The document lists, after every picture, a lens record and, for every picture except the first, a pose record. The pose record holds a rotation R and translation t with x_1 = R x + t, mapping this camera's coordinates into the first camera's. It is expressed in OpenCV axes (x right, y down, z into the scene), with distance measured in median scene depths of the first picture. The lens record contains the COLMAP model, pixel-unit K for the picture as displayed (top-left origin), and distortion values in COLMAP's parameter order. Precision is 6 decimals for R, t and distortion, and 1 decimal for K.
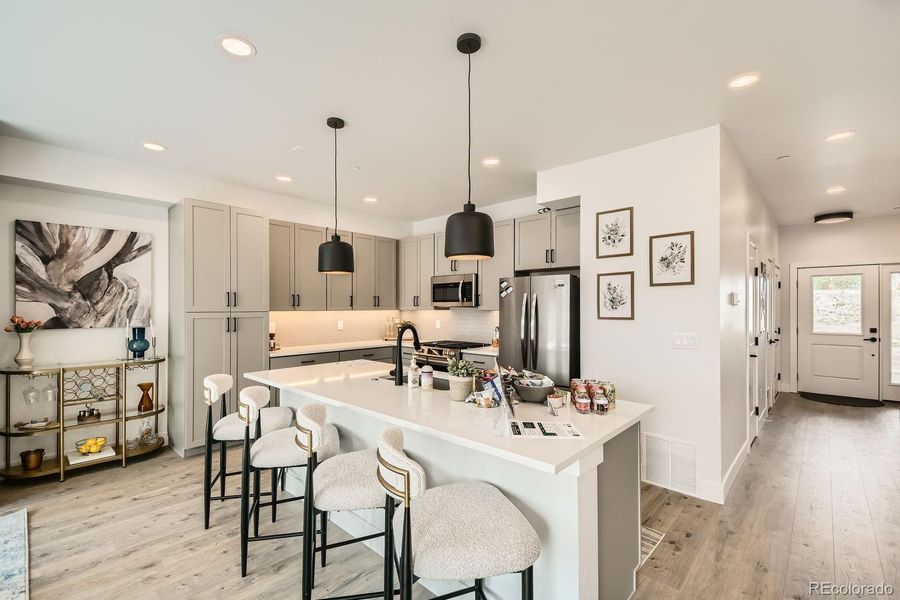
lens RADIAL K [[392.8, 0, 444.8], [0, 392.8, 307.3], [0, 0, 1]] dist [0.029393, -0.018402]
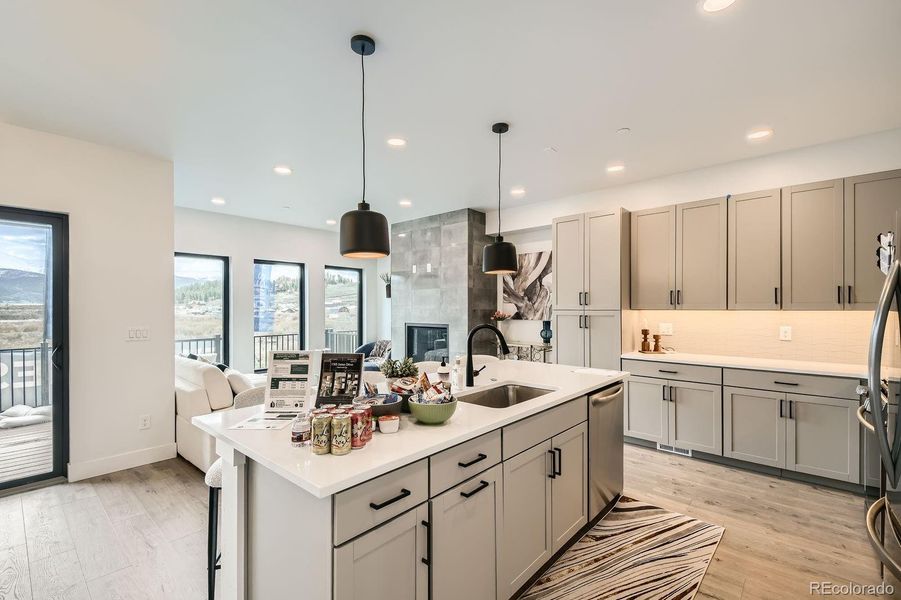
lens RADIAL K [[393.2, 0, 445.3], [0, 393.2, 307.3], [0, 0, 1]] dist [0.029393, -0.018402]
pose [[0.015114, -0.000236, -0.999886, 0.606785], [0.001155, 0.999999, -0.000218, 0.004231], [0.999885, -0.001152, 0.015114, 0.668026]]
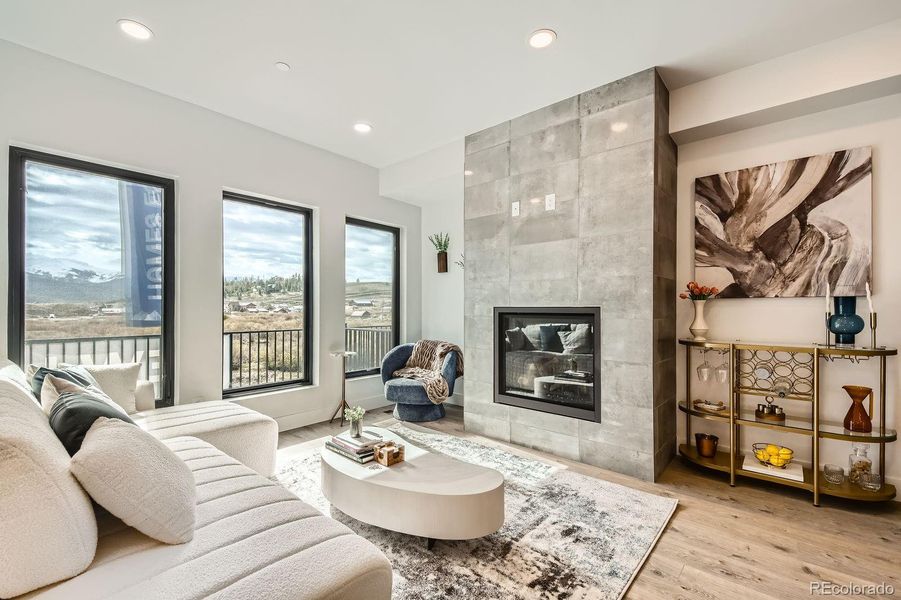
lens RADIAL K [[393.2, 0, 445.3], [0, 393.2, 307.3], [0, 0, 1]] dist [0.029393, -0.018402]
pose [[0.030172, -0.001287, -0.999544, -0.165912], [-0.001285, 0.999998, -0.001326, 0.074383], [0.999544, 0.001324, 0.030170, 0.364443]]
